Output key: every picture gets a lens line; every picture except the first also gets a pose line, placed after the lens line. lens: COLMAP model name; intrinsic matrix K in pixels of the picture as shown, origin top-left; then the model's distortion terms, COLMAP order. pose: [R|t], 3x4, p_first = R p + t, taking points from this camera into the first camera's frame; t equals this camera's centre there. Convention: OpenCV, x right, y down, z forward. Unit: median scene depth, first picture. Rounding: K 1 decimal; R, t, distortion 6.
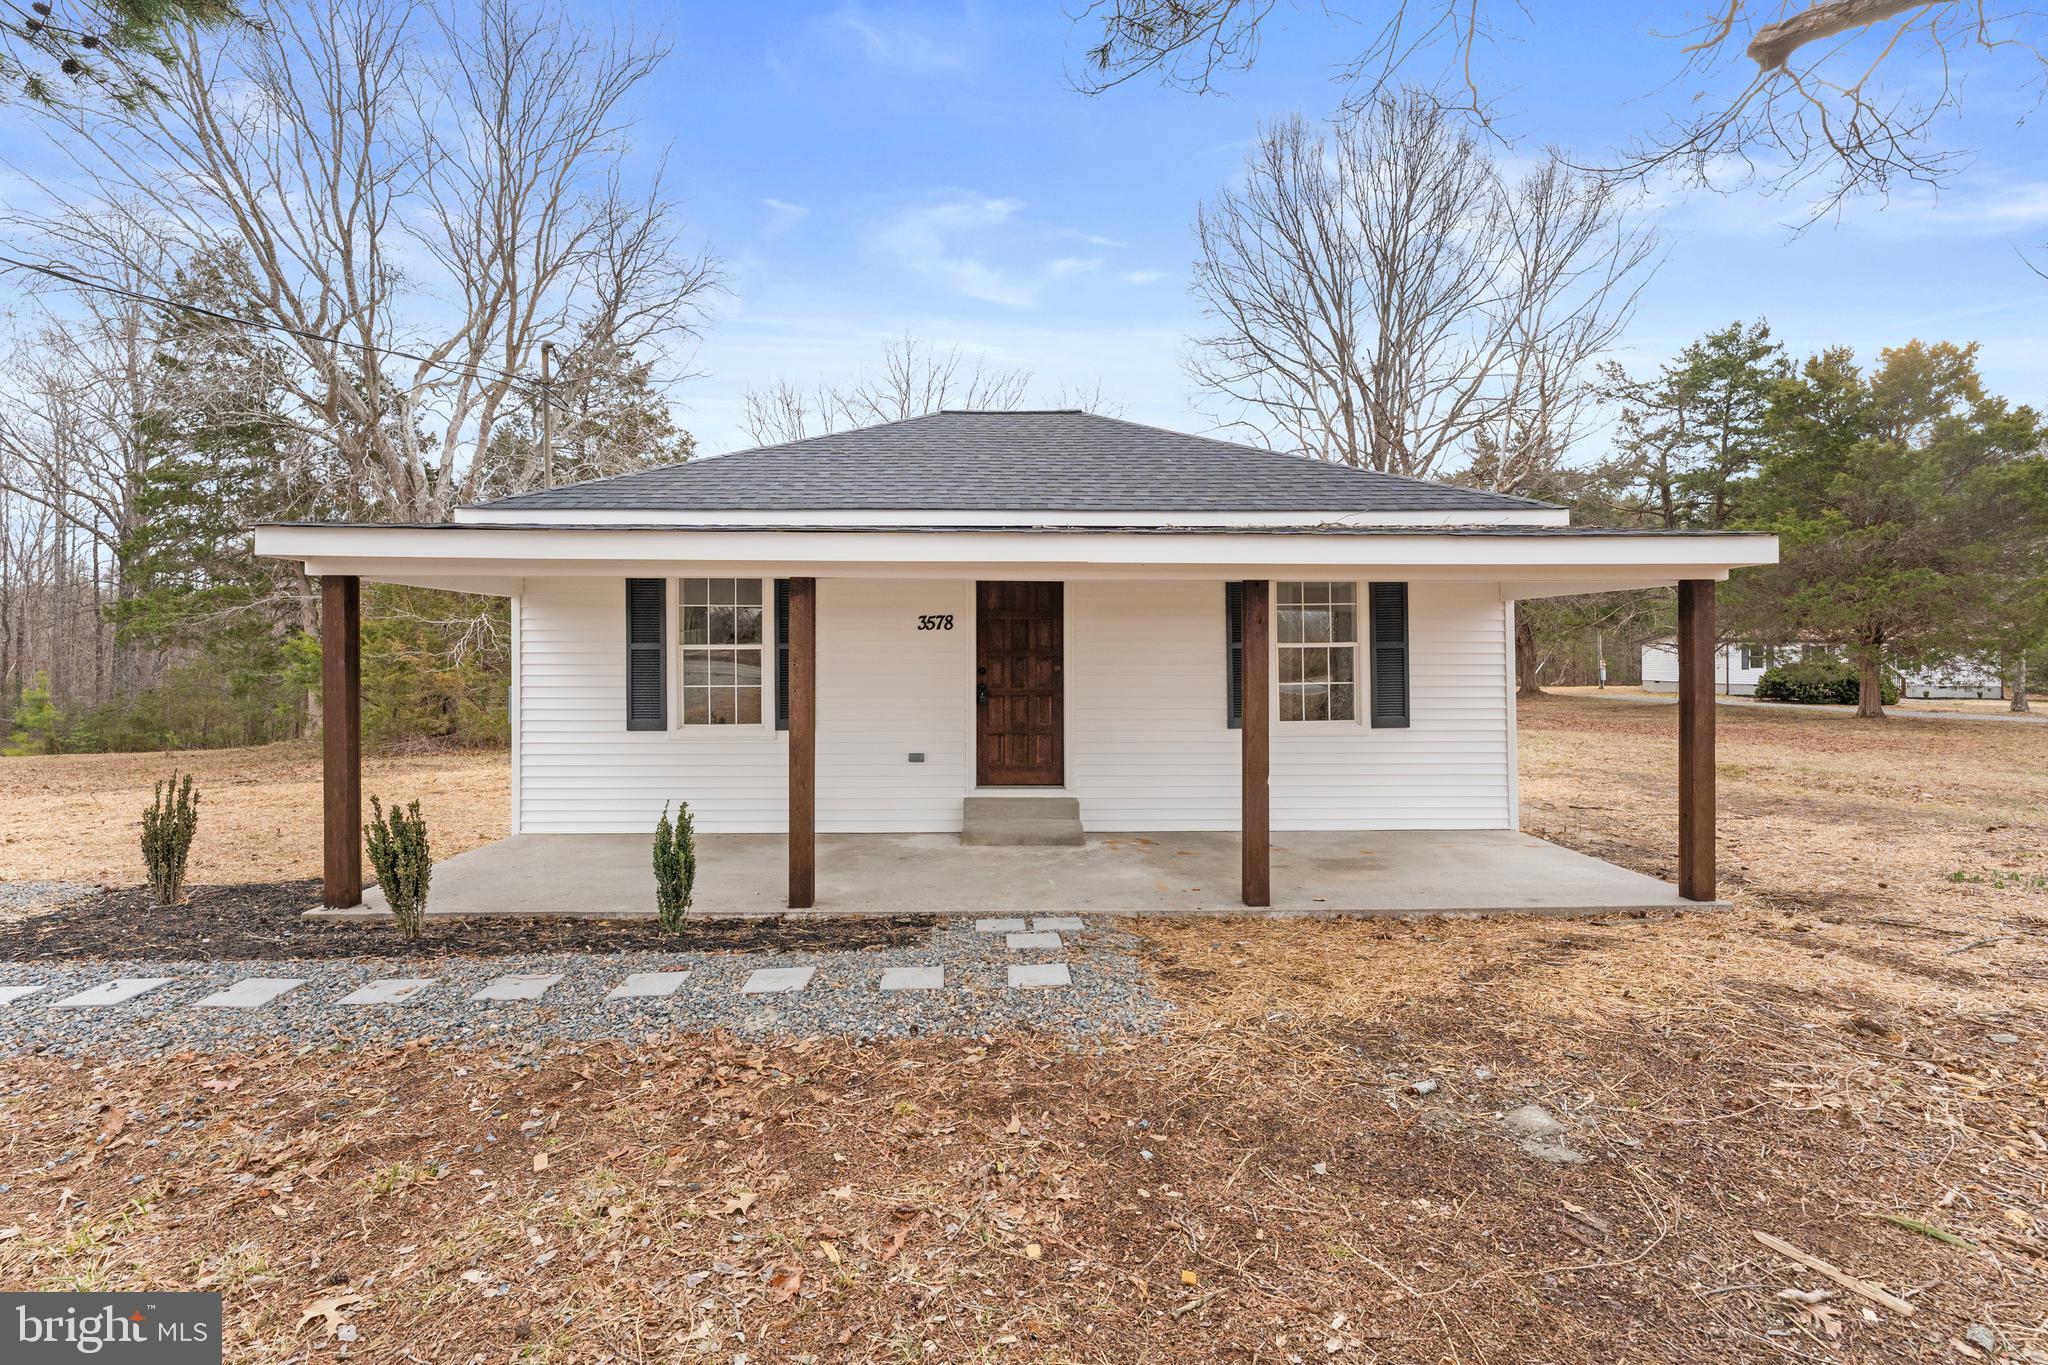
lens RADIAL K [[903.0, 0, 1060.7], [0, 903.0, 667.8], [0, 0, 1]] dist [-0.002052, 0.000510]
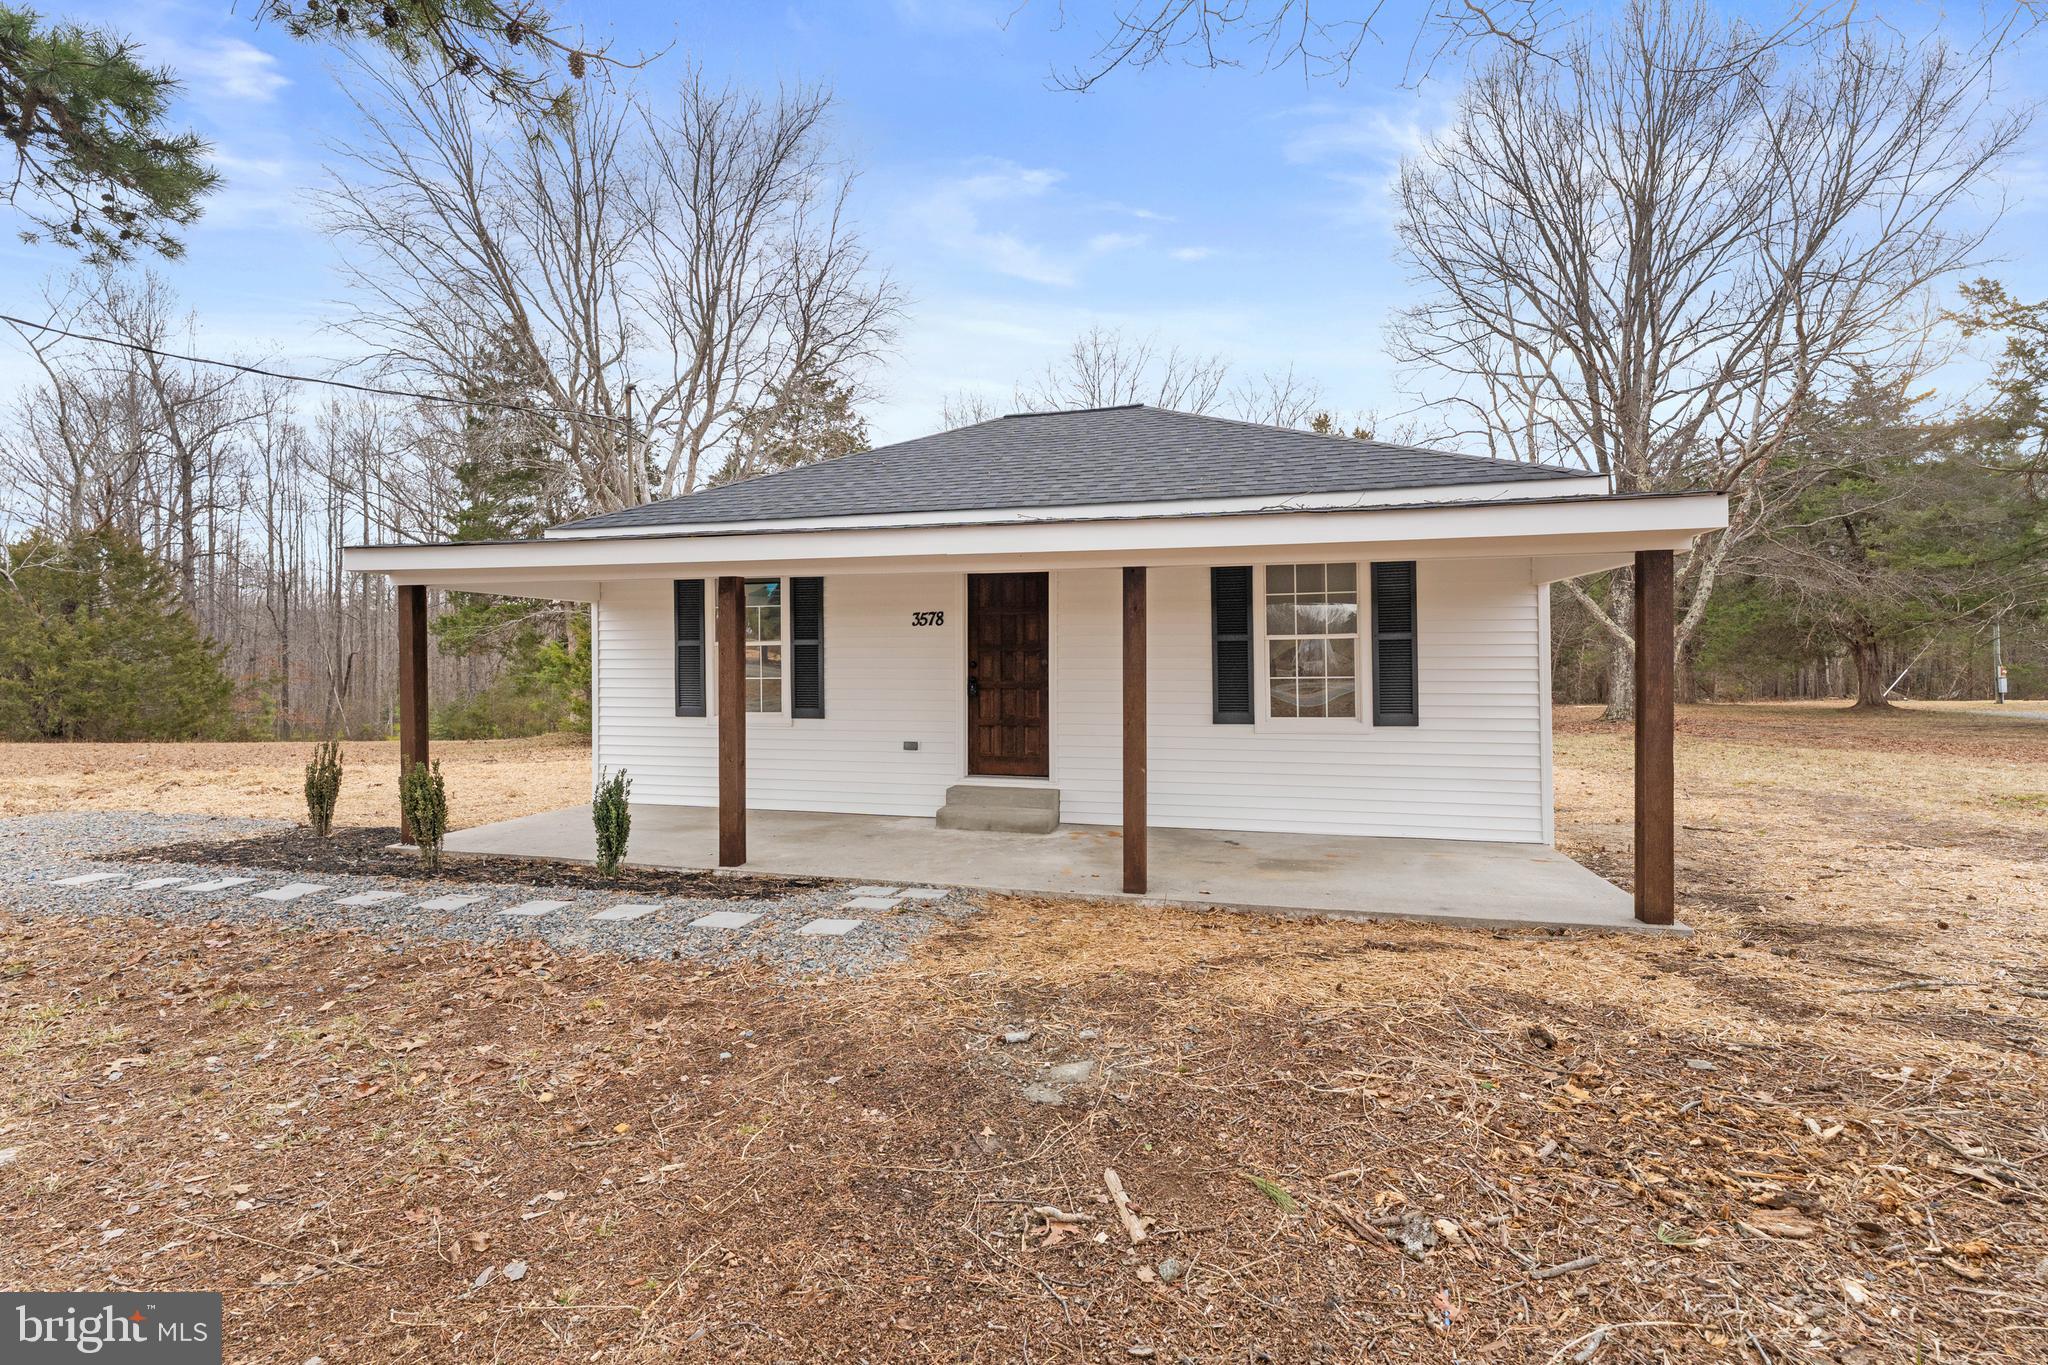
lens RADIAL K [[929.0, 0, 1024.0], [0, 929.0, 682.5], [0, 0, 1]] dist [-0.000368, -0.000383]
pose [[0.959087, 0.003751, -0.283086, 0.277685], [-0.001840, 0.999974, 0.007016, 0.016794], [0.283105, -0.006208, 0.959069, -0.013453]]
